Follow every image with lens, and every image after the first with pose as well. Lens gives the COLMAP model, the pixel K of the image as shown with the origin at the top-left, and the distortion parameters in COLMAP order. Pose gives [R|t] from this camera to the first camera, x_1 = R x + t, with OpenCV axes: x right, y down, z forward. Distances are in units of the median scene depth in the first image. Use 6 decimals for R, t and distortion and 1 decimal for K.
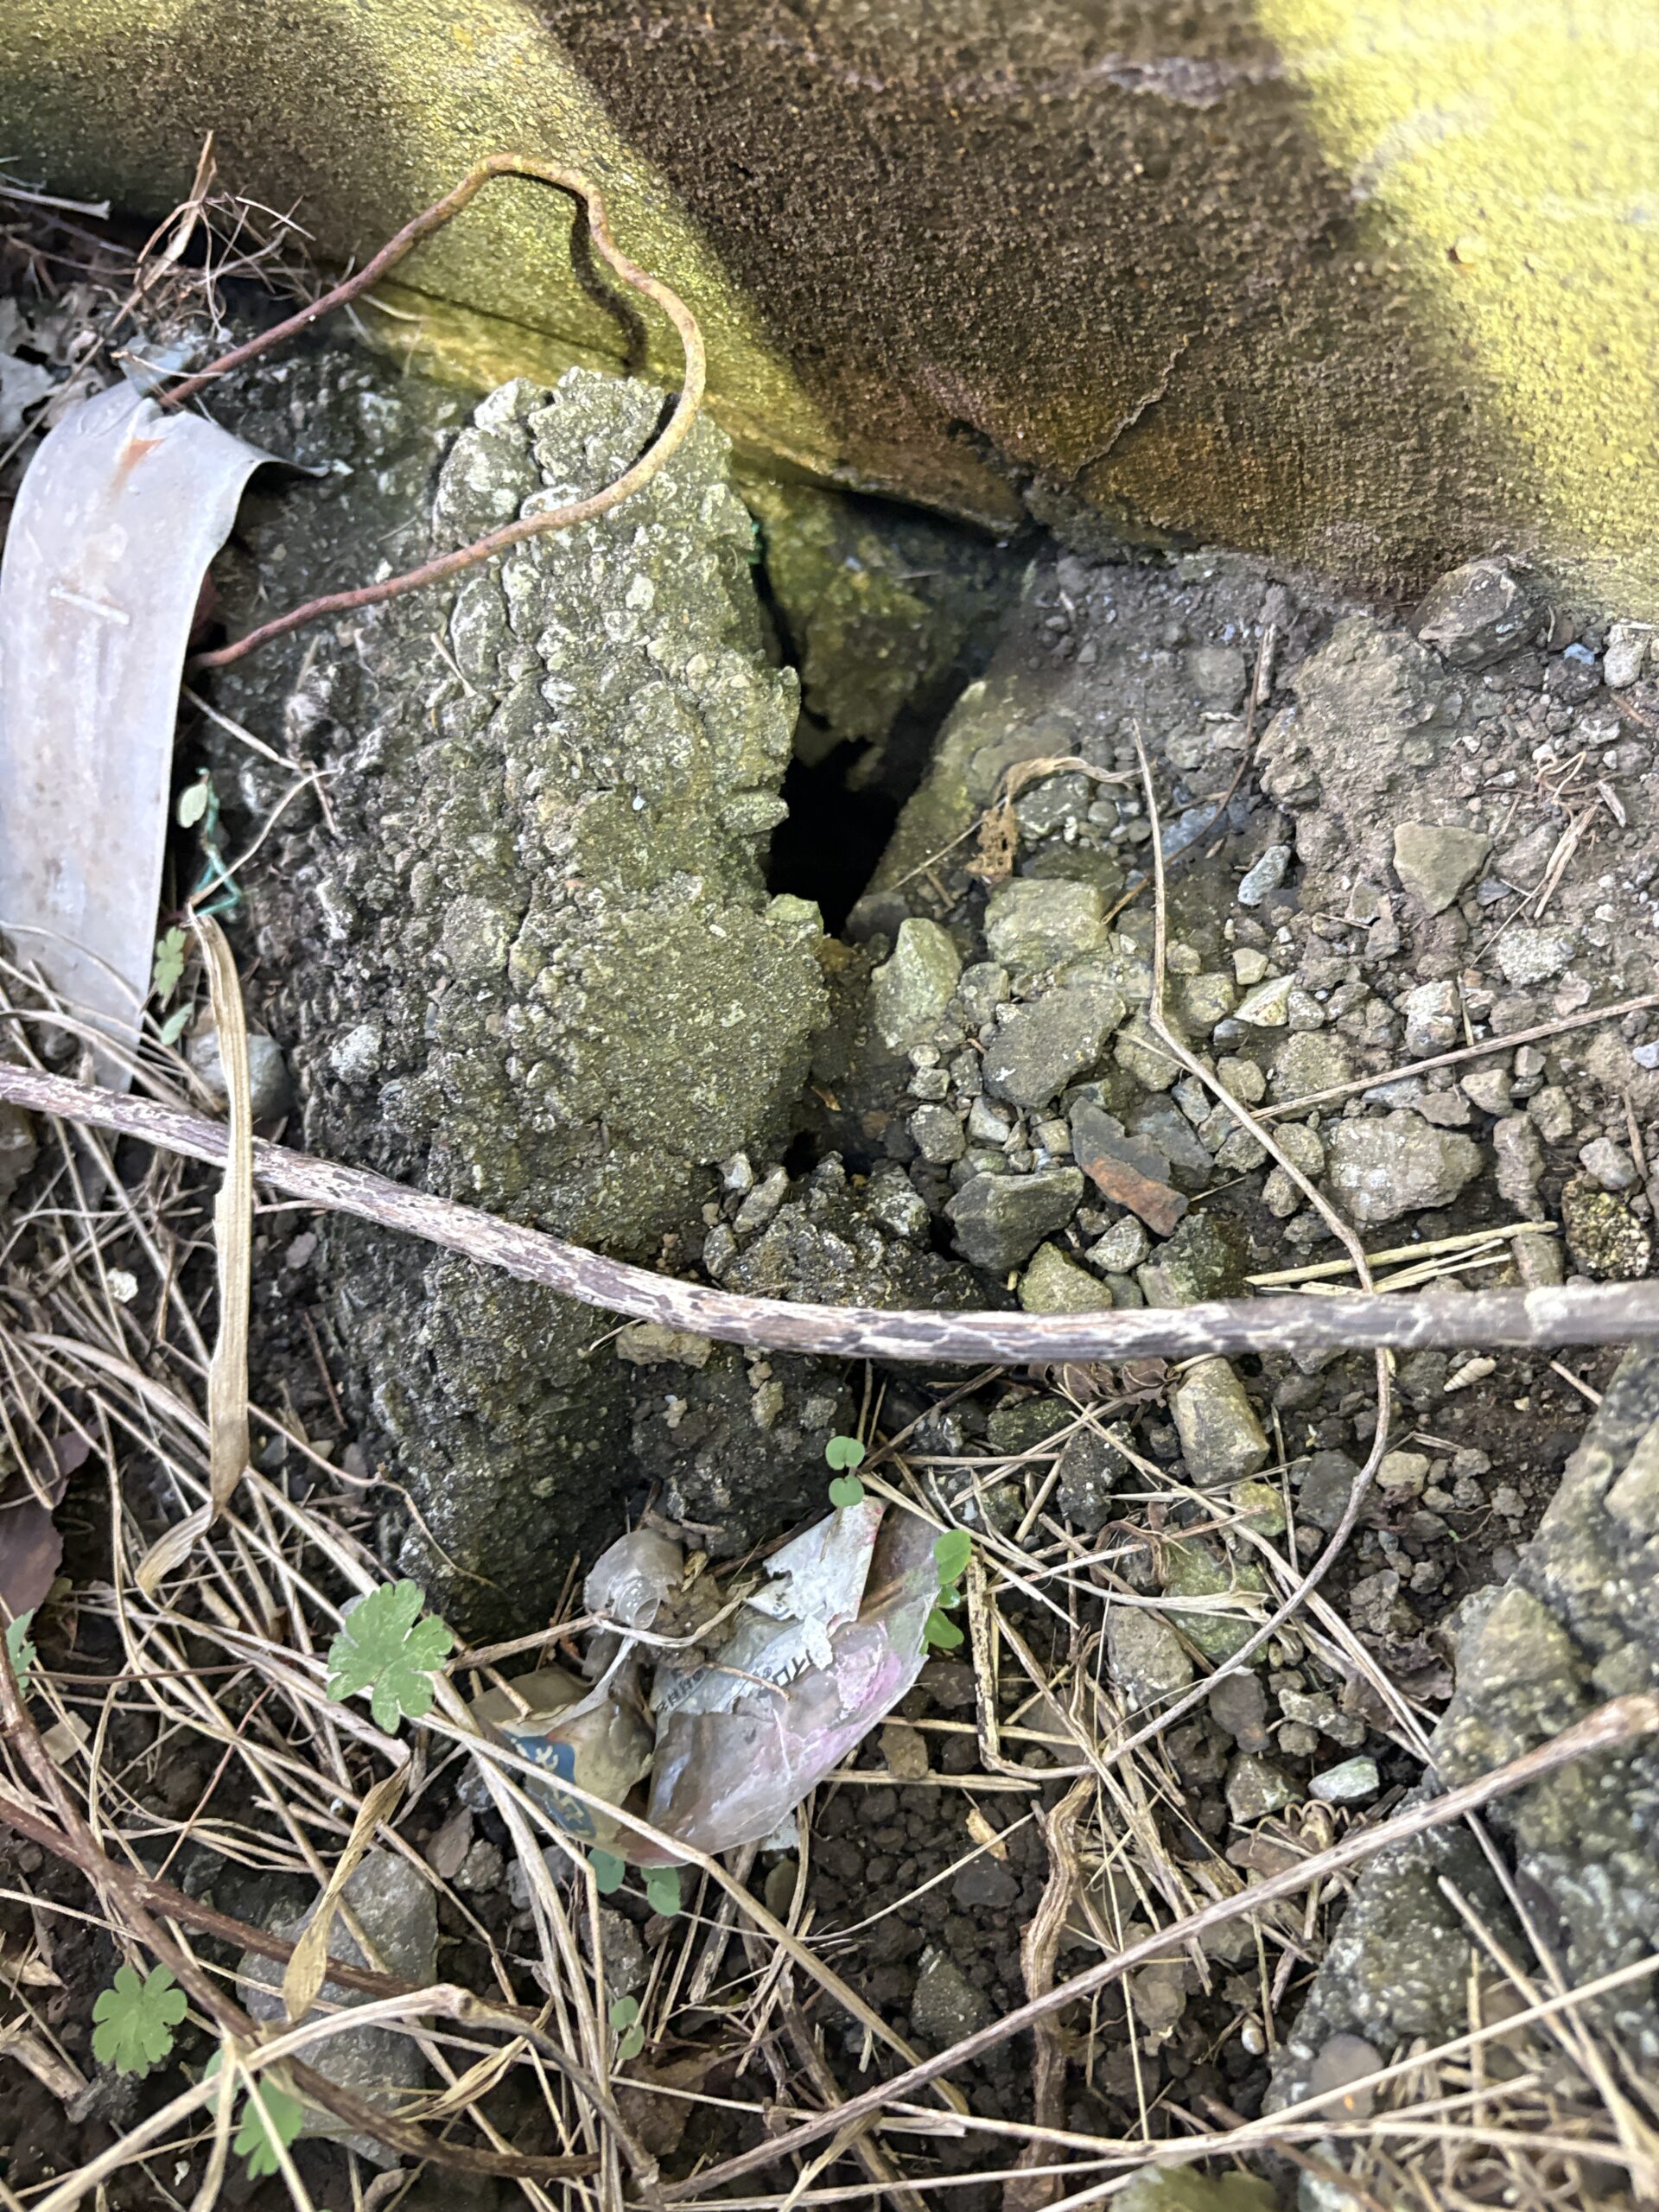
lens RADIAL K [[1661.1, 0, 829.8], [0, 1661.1, 1107.4], [0, 0, 1]] dist [0.000204, -0.002769]
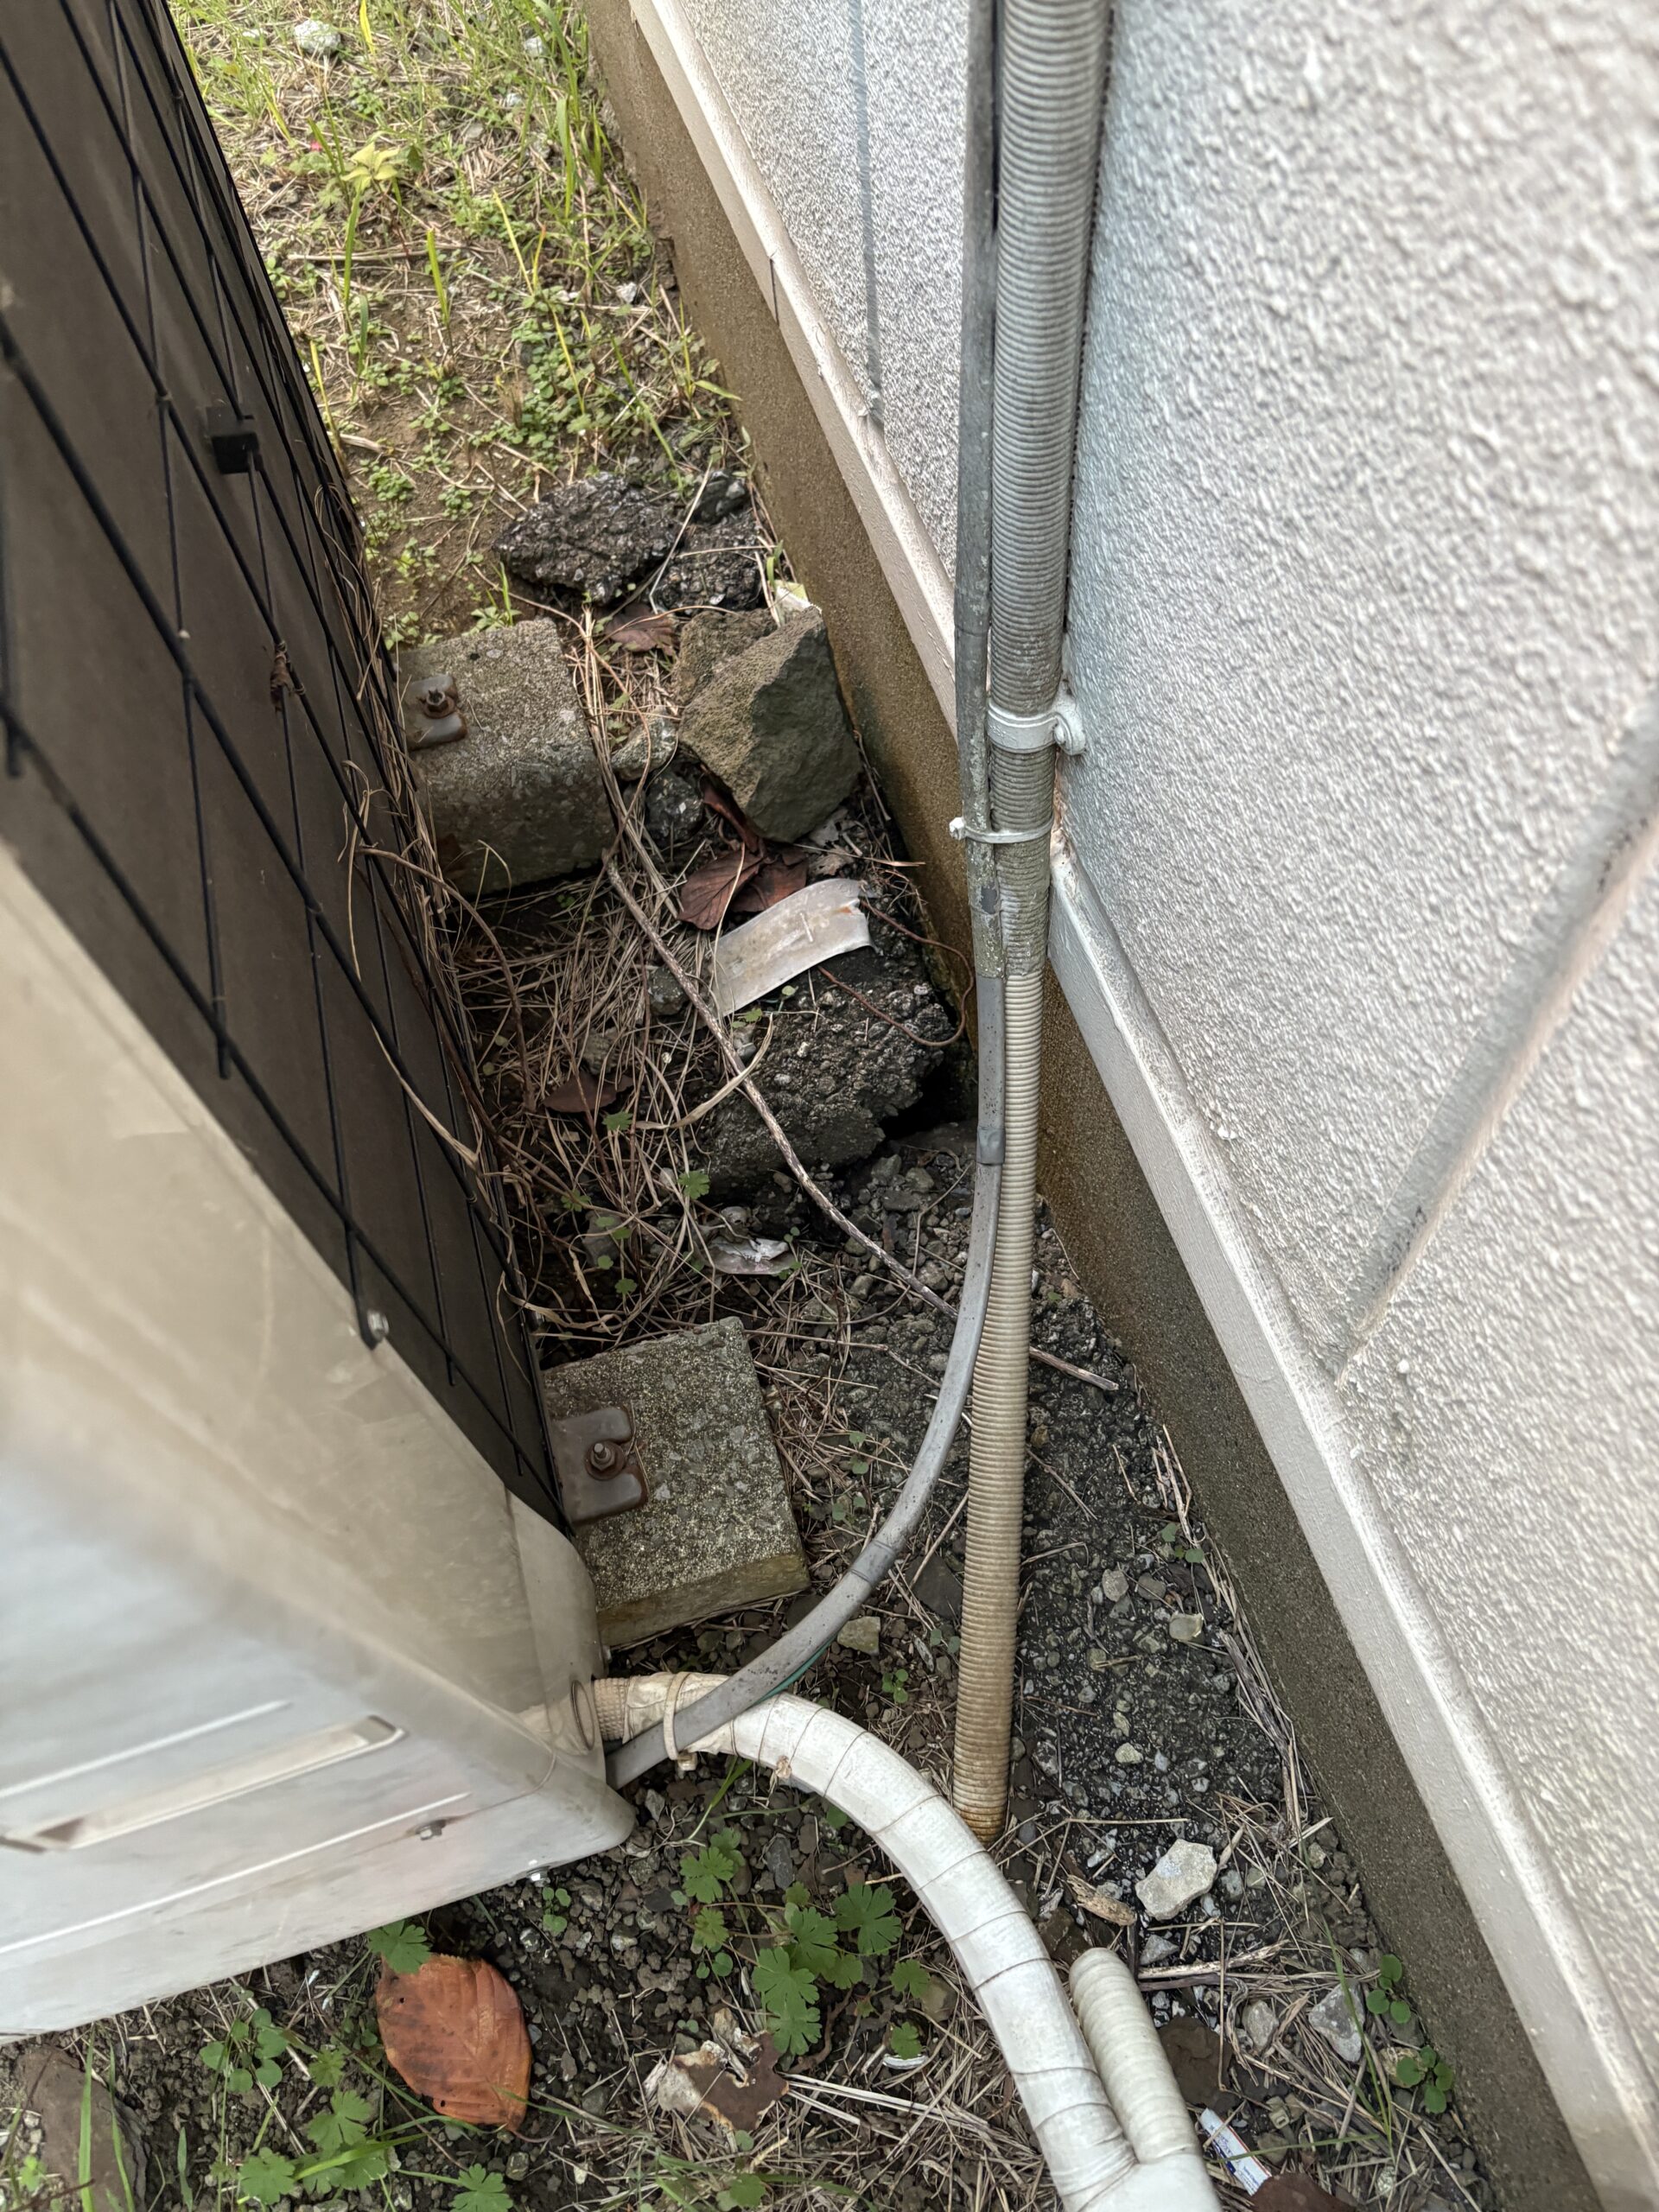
lens RADIAL K [[1661.1, 0, 829.4], [0, 1661.1, 1108.2], [0, 0, 1]] dist [0.000204, -0.002769]
pose [[0.678760, 0.734069, 0.020674, -0.242185], [-0.729879, 0.677455, -0.091277, 0.309571], [-0.081009, 0.046865, 0.995611, -3.132541]]
